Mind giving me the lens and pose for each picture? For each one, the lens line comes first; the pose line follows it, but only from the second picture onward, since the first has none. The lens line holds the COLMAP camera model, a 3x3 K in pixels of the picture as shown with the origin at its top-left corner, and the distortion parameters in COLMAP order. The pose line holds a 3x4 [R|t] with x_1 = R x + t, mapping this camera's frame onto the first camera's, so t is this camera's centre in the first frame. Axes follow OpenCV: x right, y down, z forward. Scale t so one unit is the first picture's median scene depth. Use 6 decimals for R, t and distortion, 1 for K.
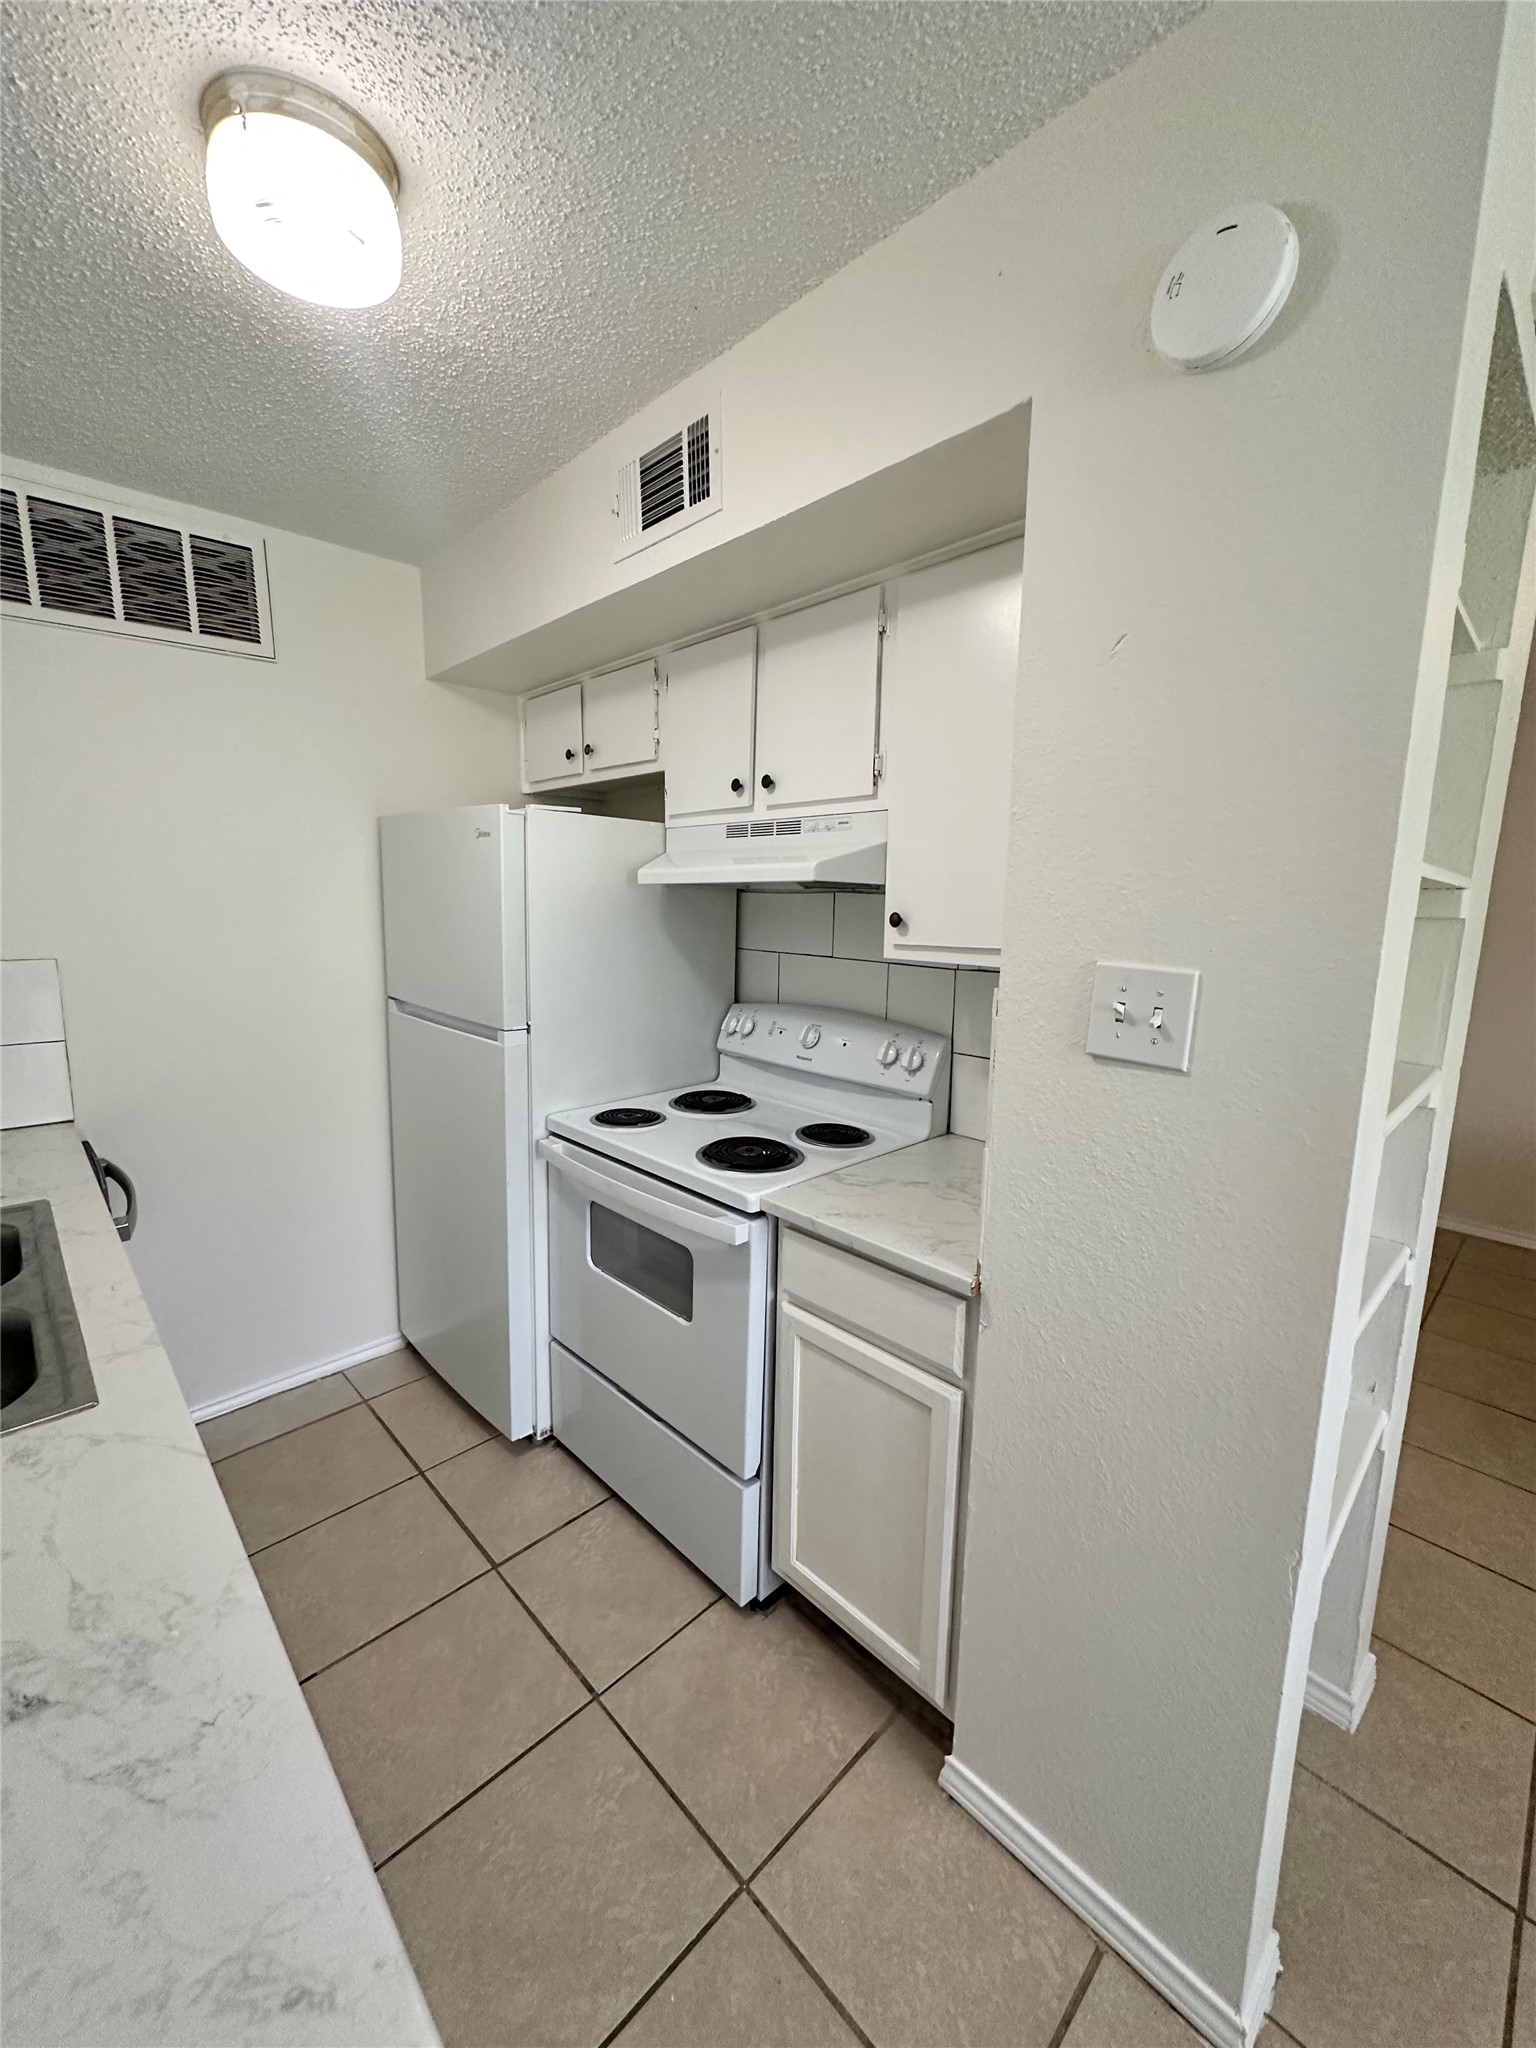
lens RADIAL K [[816.3, 0, 769.9], [0, 816.3, 1021.0], [0, 0, 1]] dist [-0.003333, 0.000217]
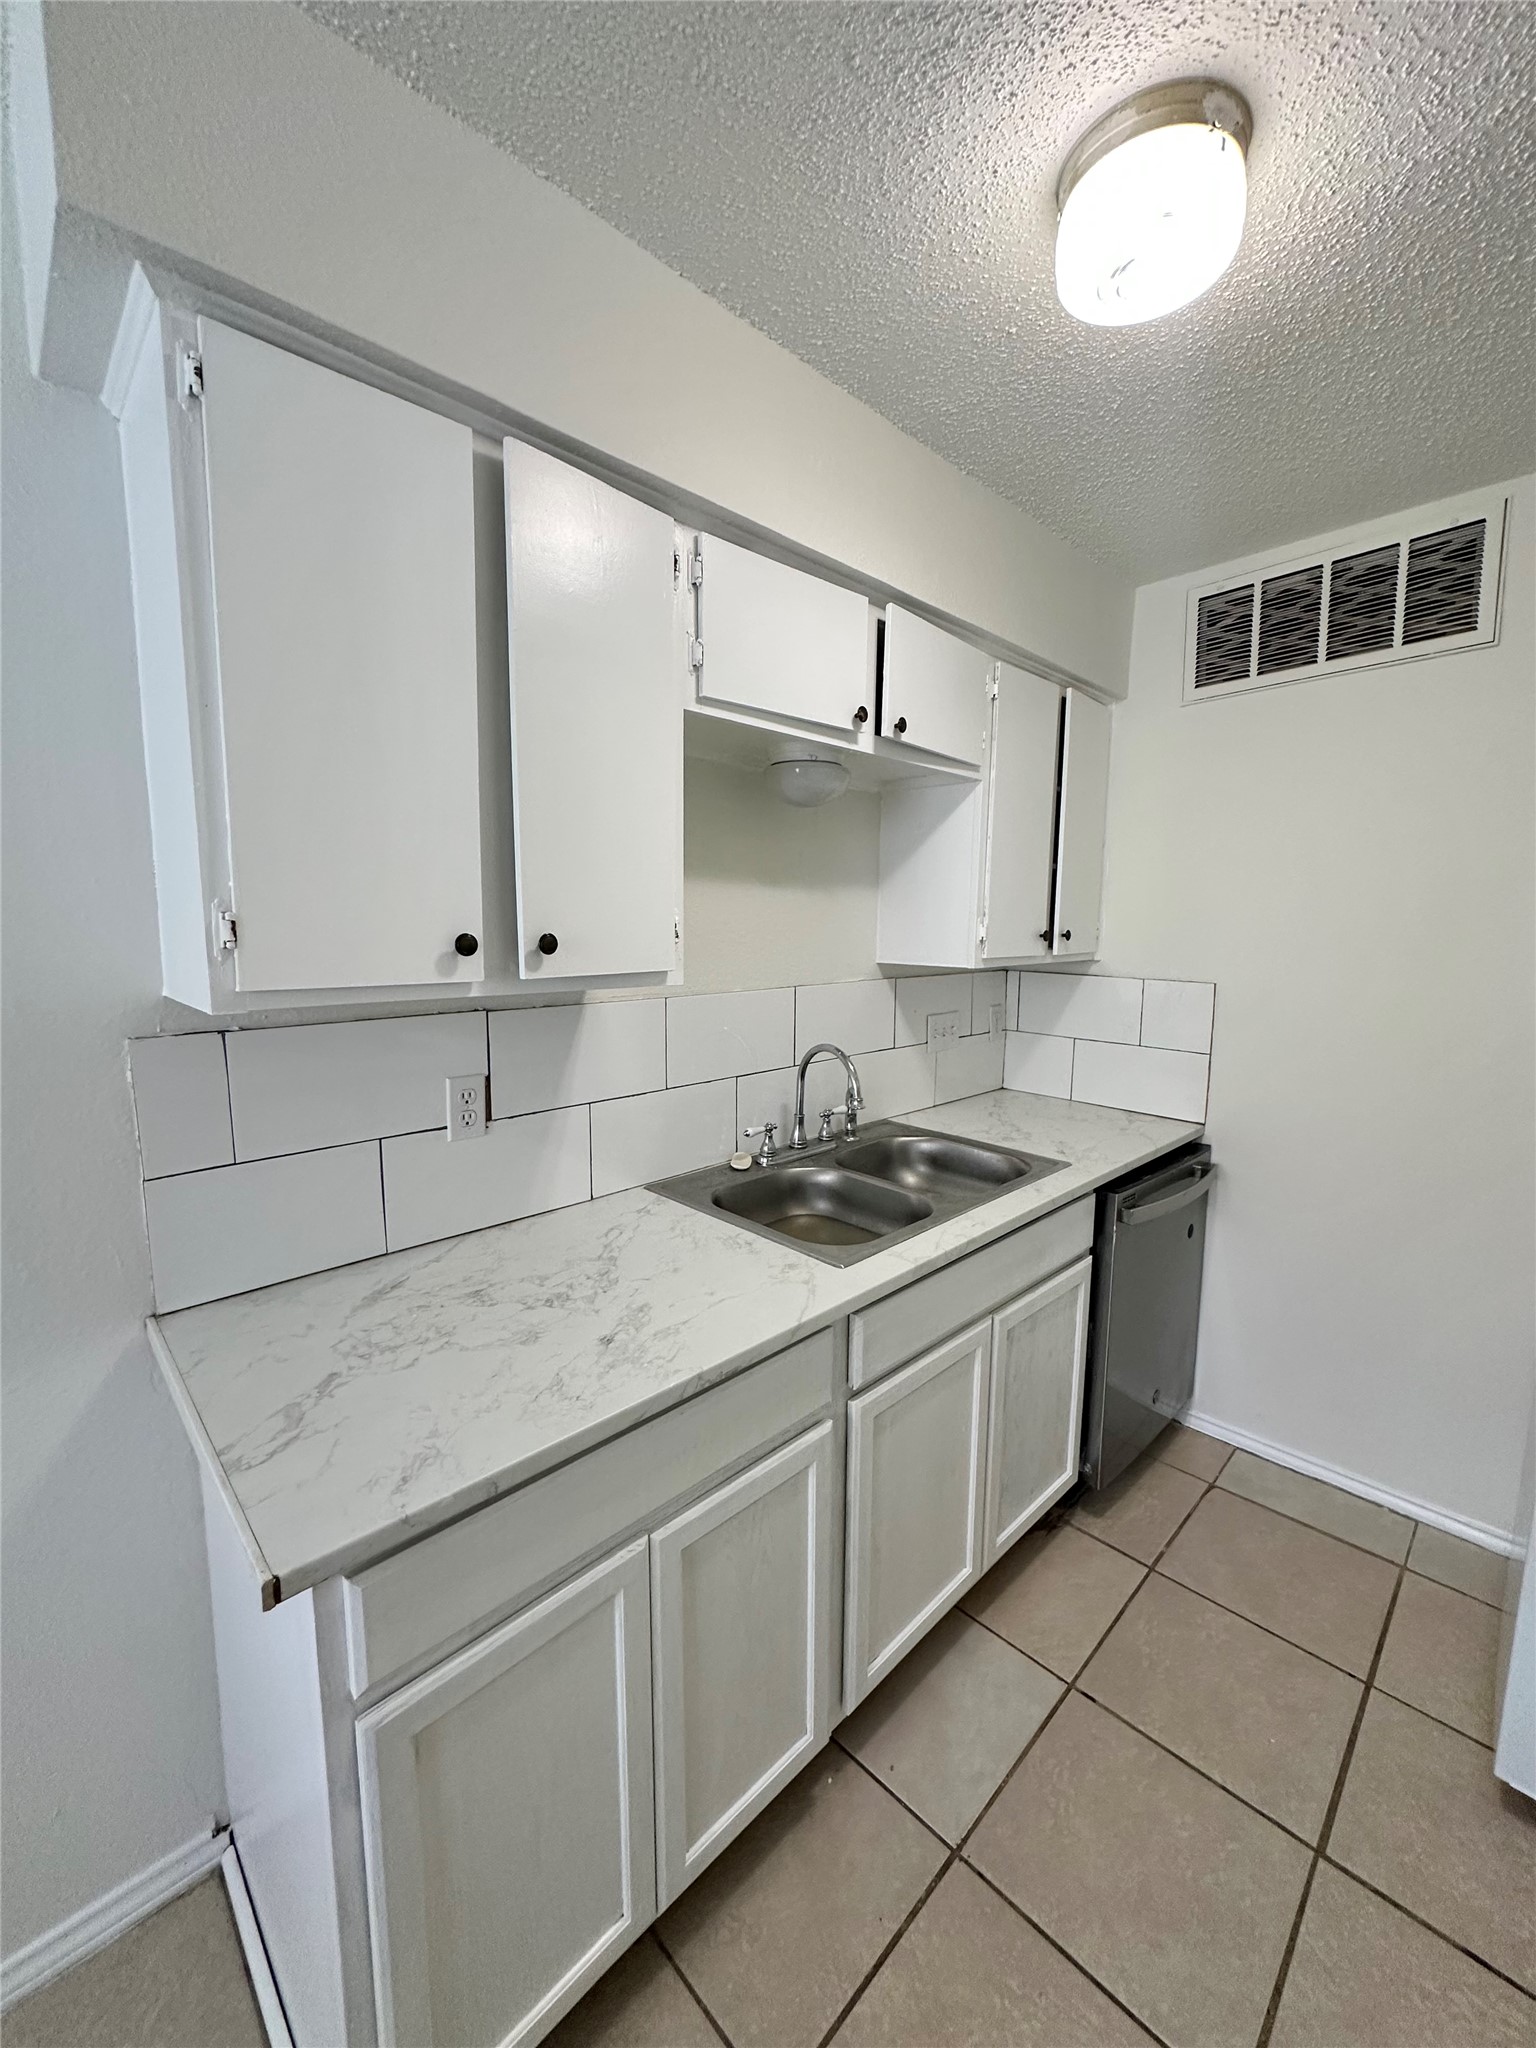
lens RADIAL K [[816.3, 0, 770.3], [0, 816.3, 1022.1], [0, 0, 1]] dist [-0.003333, 0.000217]
pose [[0.007163, 0.108280, -0.994095, 0.269541], [-0.158446, 0.981684, 0.105787, -0.044830], [0.987342, 0.156752, 0.024188, 0.358862]]
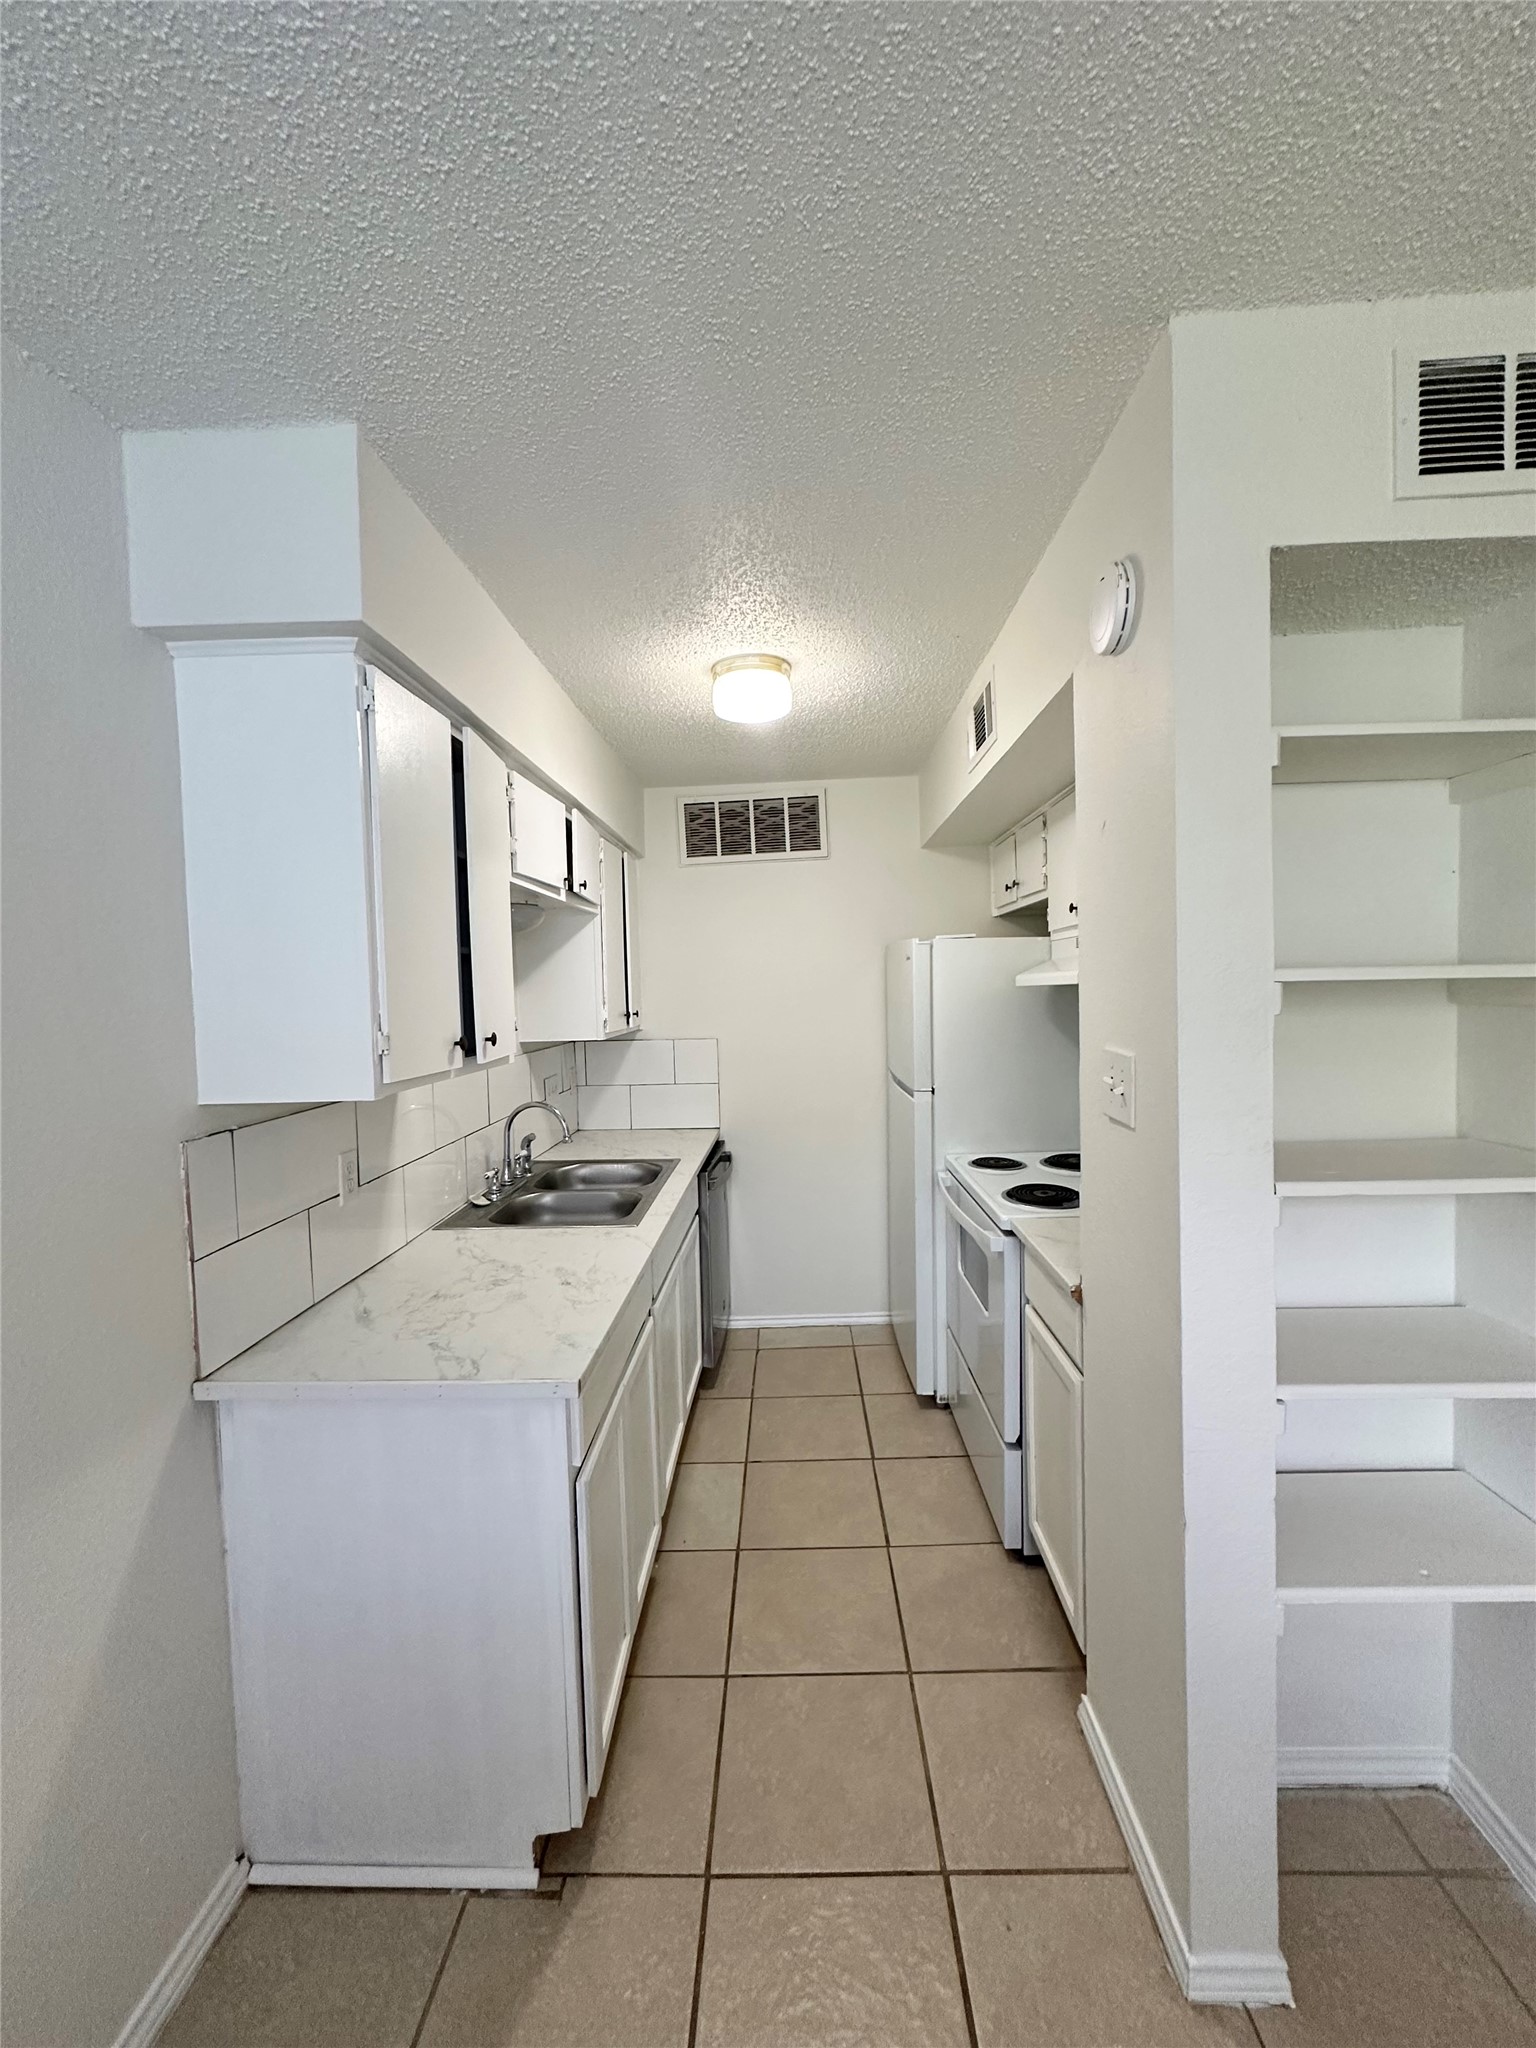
lens RADIAL K [[816.3, 0, 773.1], [0, 816.3, 1021.3], [0, 0, 1]] dist [-0.003333, 0.000217]
pose [[0.697345, -0.005248, -0.716717, 0.538168], [-0.068566, 0.994899, -0.073998, 0.012738], [0.713449, 0.100744, 0.693427, -0.196766]]
